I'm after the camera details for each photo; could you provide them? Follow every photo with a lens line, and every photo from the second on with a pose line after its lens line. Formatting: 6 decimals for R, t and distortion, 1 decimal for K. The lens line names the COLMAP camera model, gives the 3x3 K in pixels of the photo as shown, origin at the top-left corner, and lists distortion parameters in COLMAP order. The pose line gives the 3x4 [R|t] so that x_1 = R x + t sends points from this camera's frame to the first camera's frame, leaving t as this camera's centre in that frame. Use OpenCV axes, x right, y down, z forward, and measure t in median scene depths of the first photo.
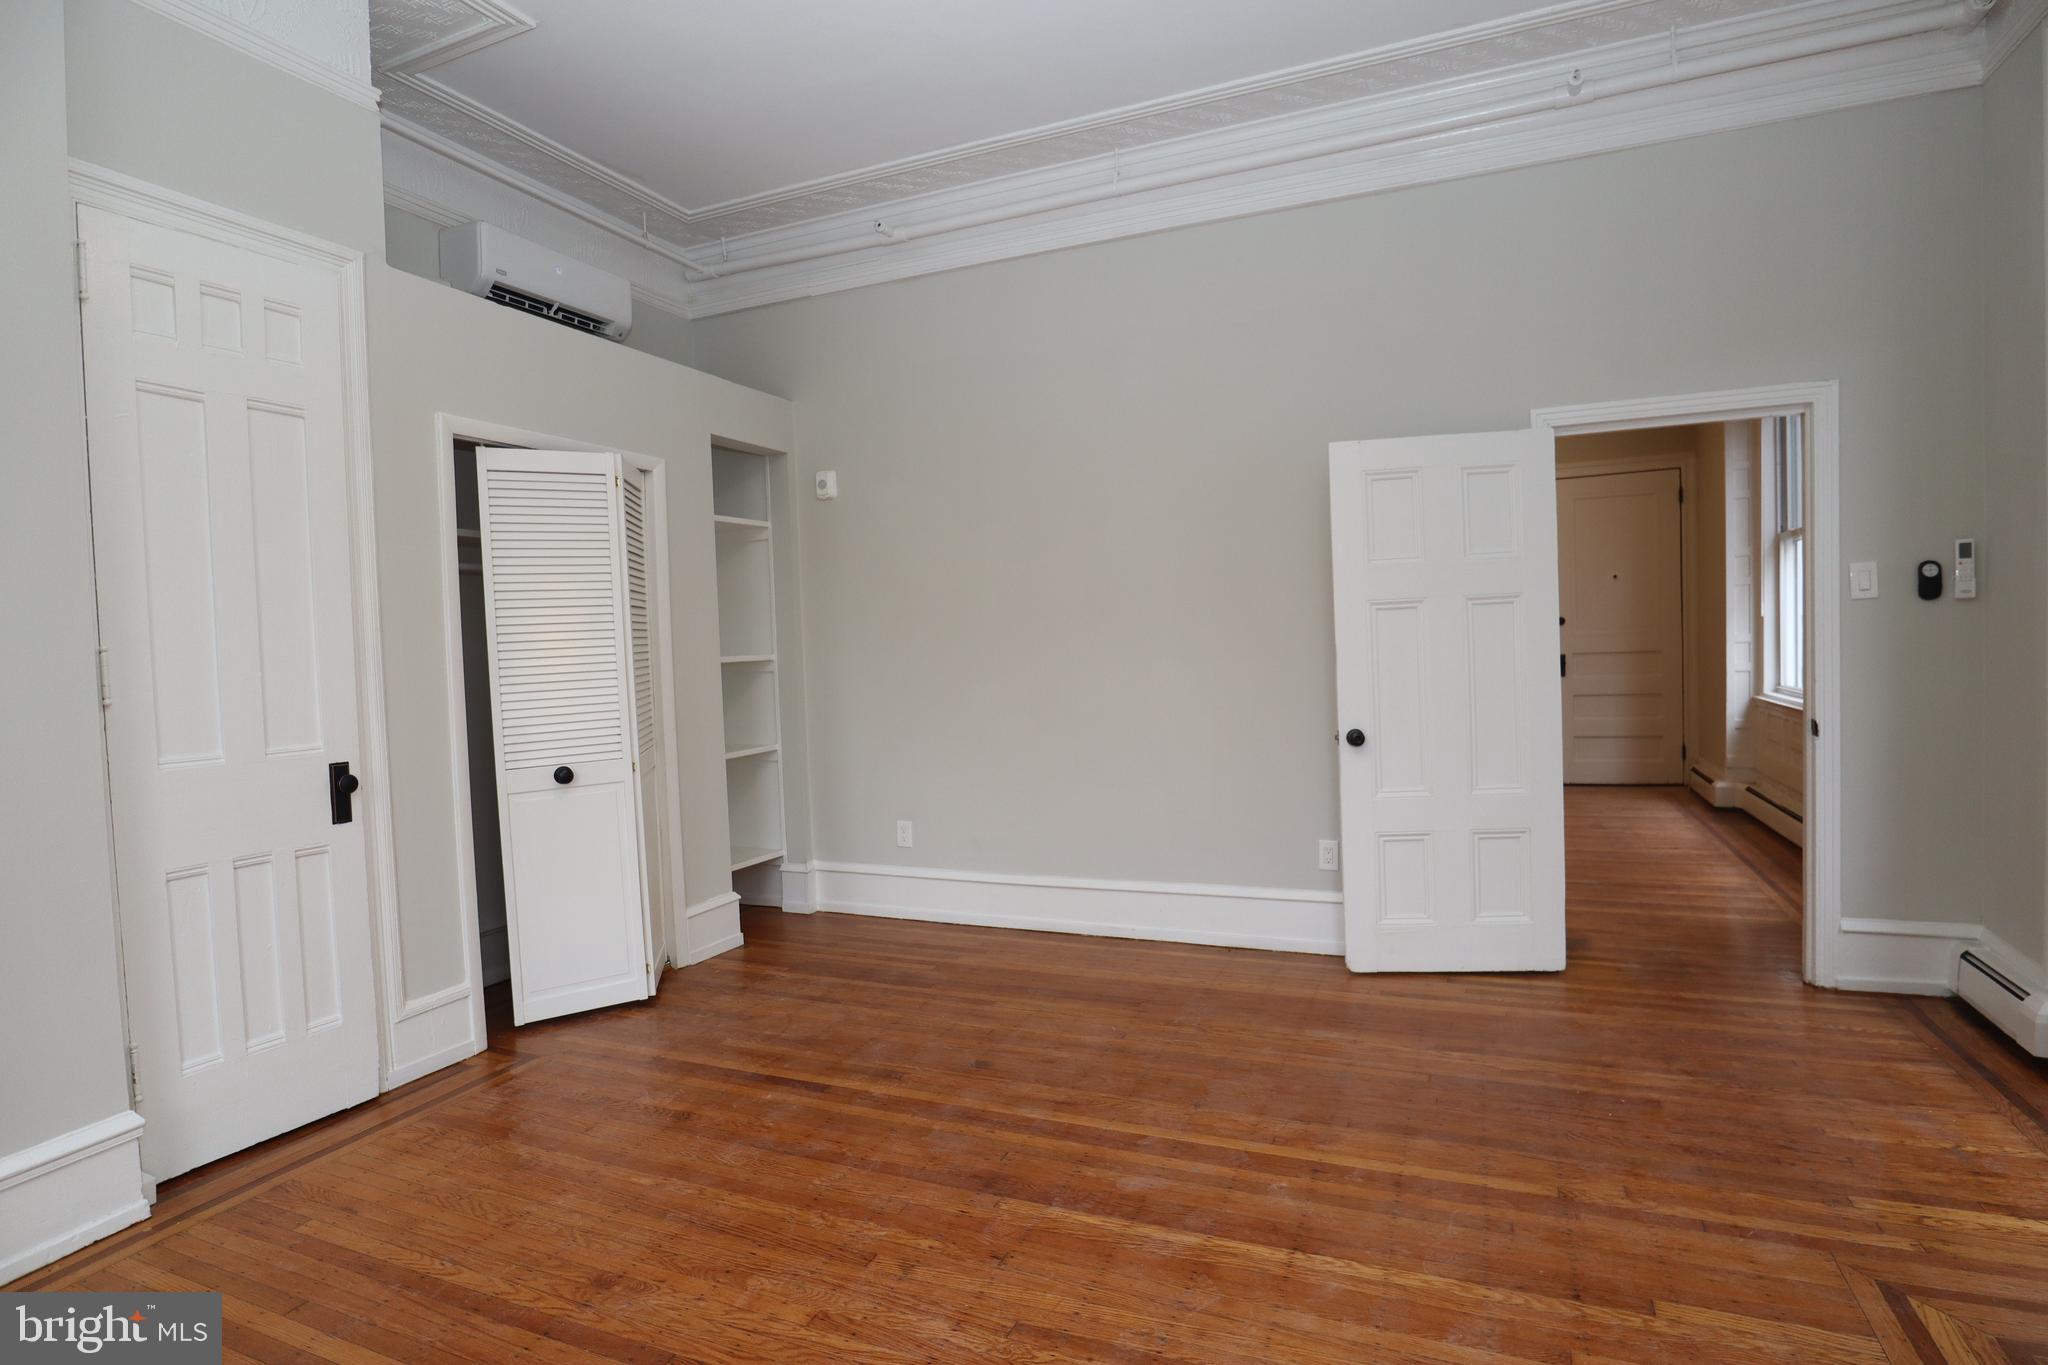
lens RADIAL K [[1044.9, 0, 1041.6], [0, 1044.9, 691.1], [0, 0, 1]] dist [-0.044404, 0.014192]
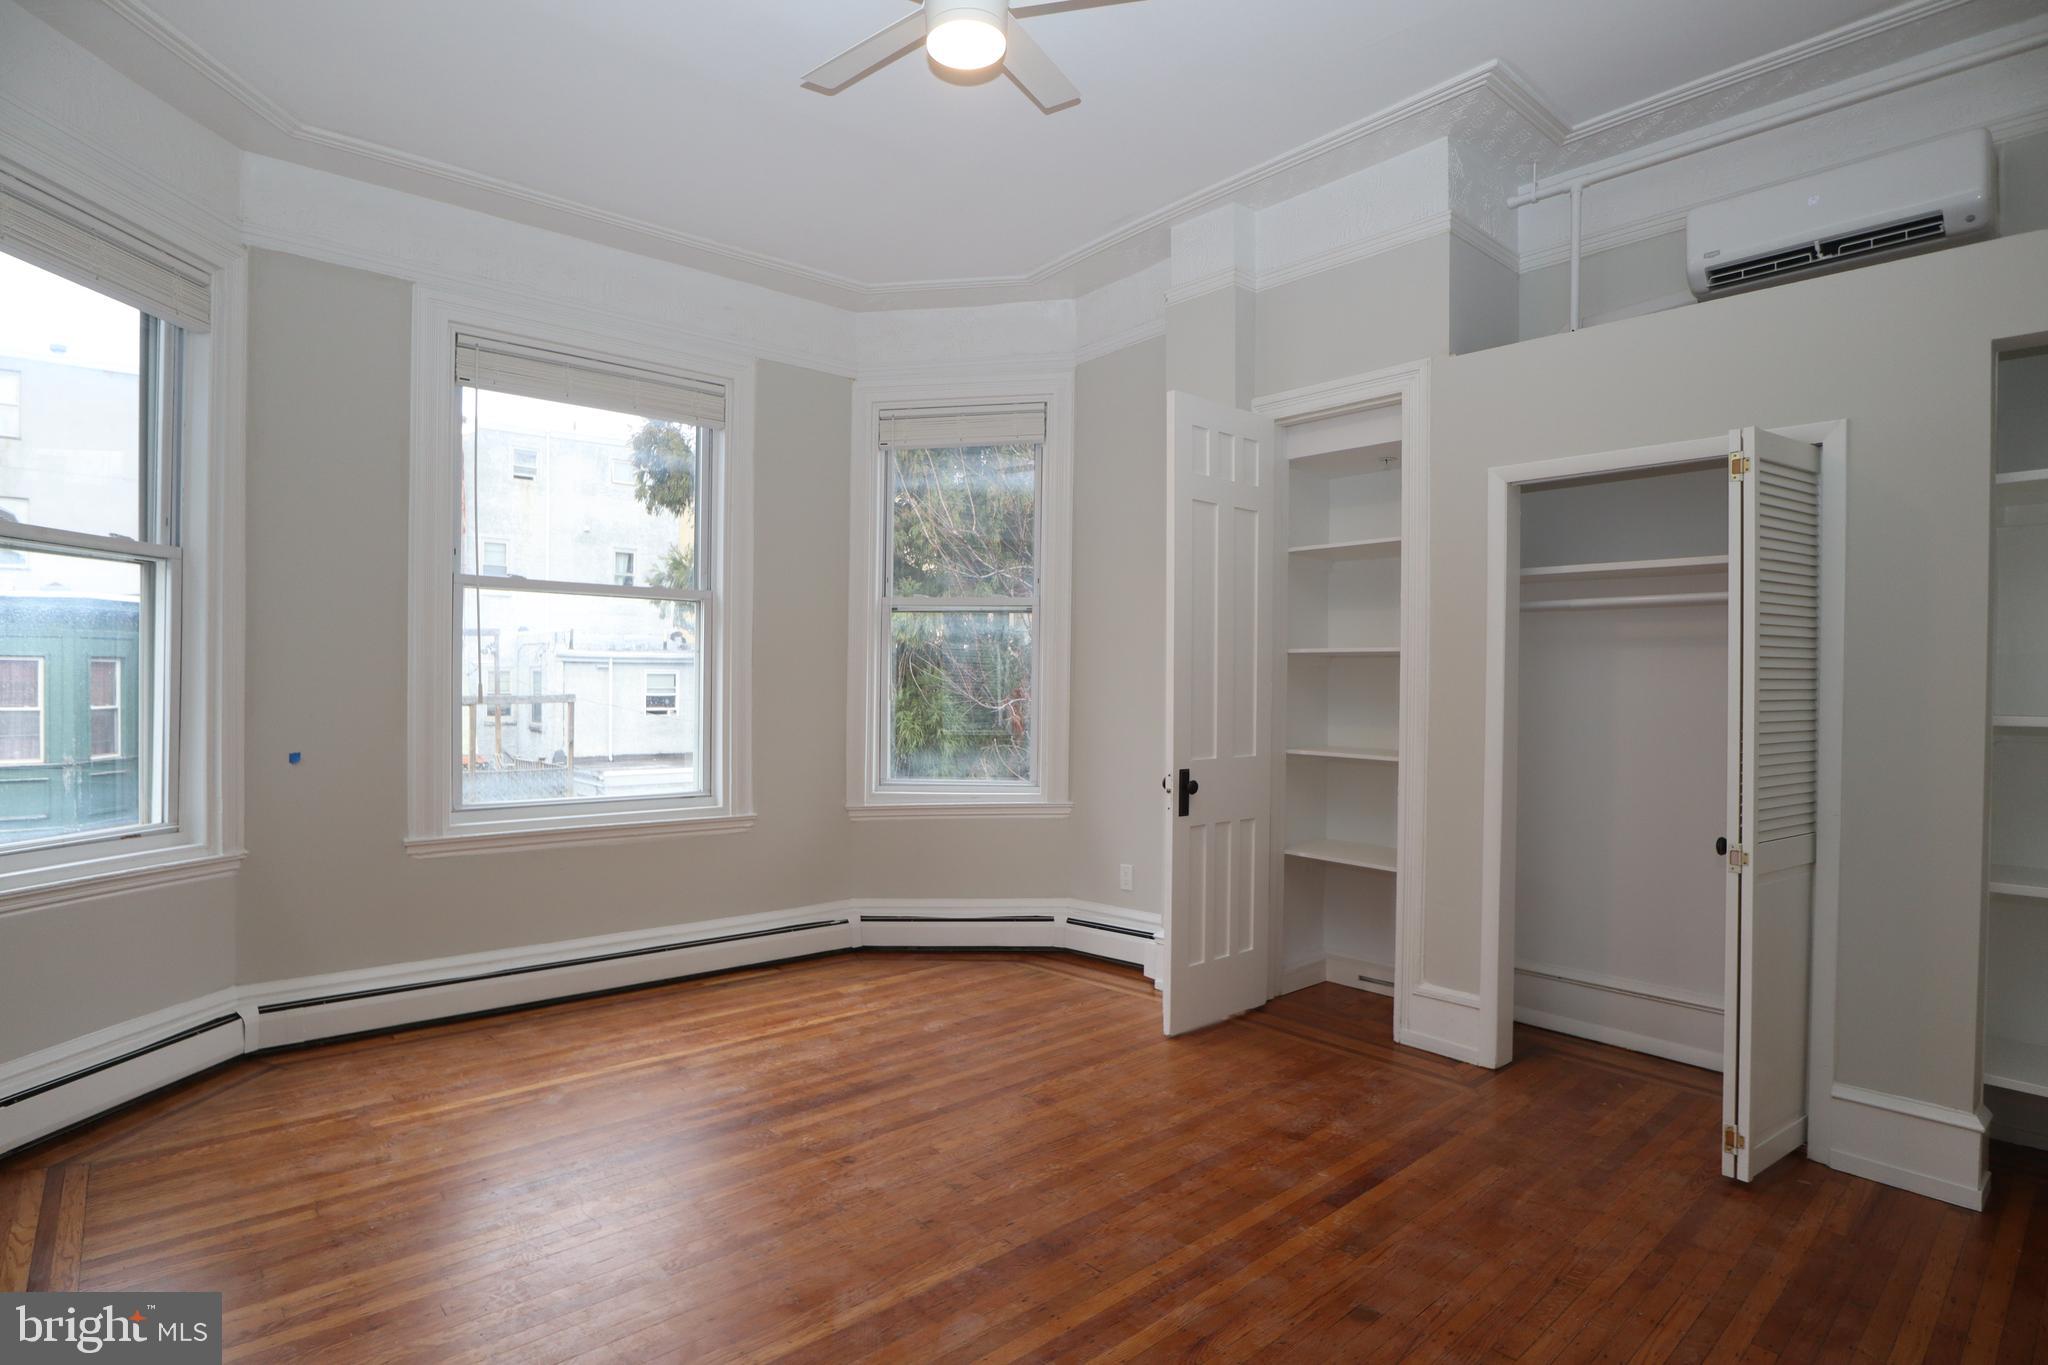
lens RADIAL K [[1044.9, 0, 1024.4], [0, 1044.9, 695.7], [0, 0, 1]] dist [-0.044404, 0.014192]
pose [[-0.441090, 0.040560, -0.896546, 0.840547], [-0.039651, 0.997122, 0.064618, -0.112567], [0.896587, 0.064051, -0.438212, 1.416099]]
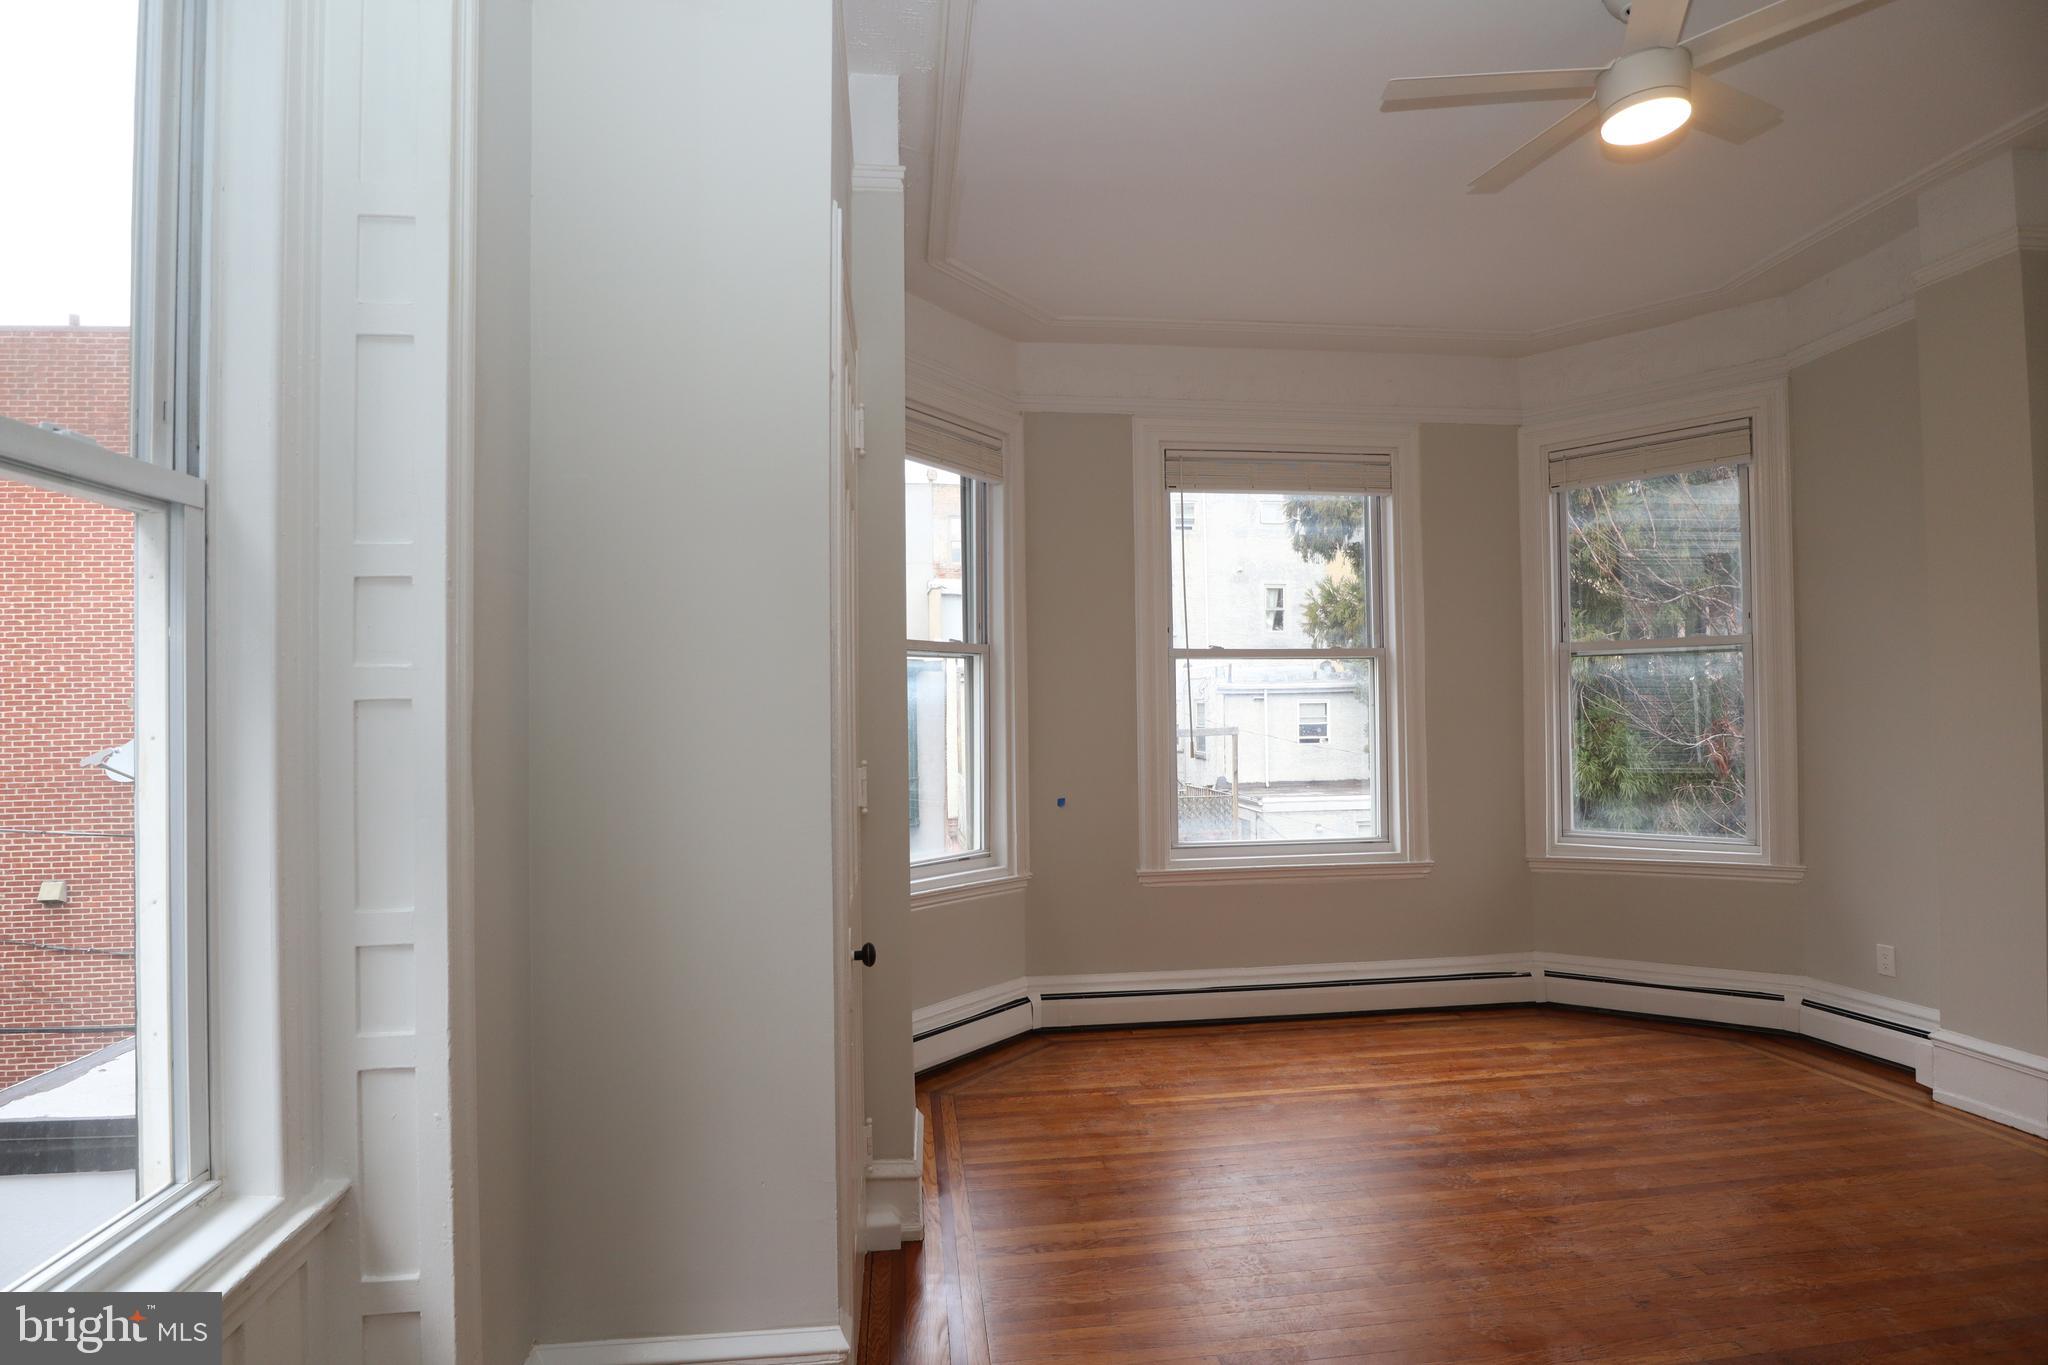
lens RADIAL K [[1044.9, 0, 1024.6], [0, 1044.9, 687.4], [0, 0, 1]] dist [-0.044404, 0.014192]
pose [[-0.869590, 0.036555, -0.492420, 0.996965], [0.018213, 0.998952, 0.041994, -0.185255], [0.493439, 0.027549, -0.869344, 1.474287]]
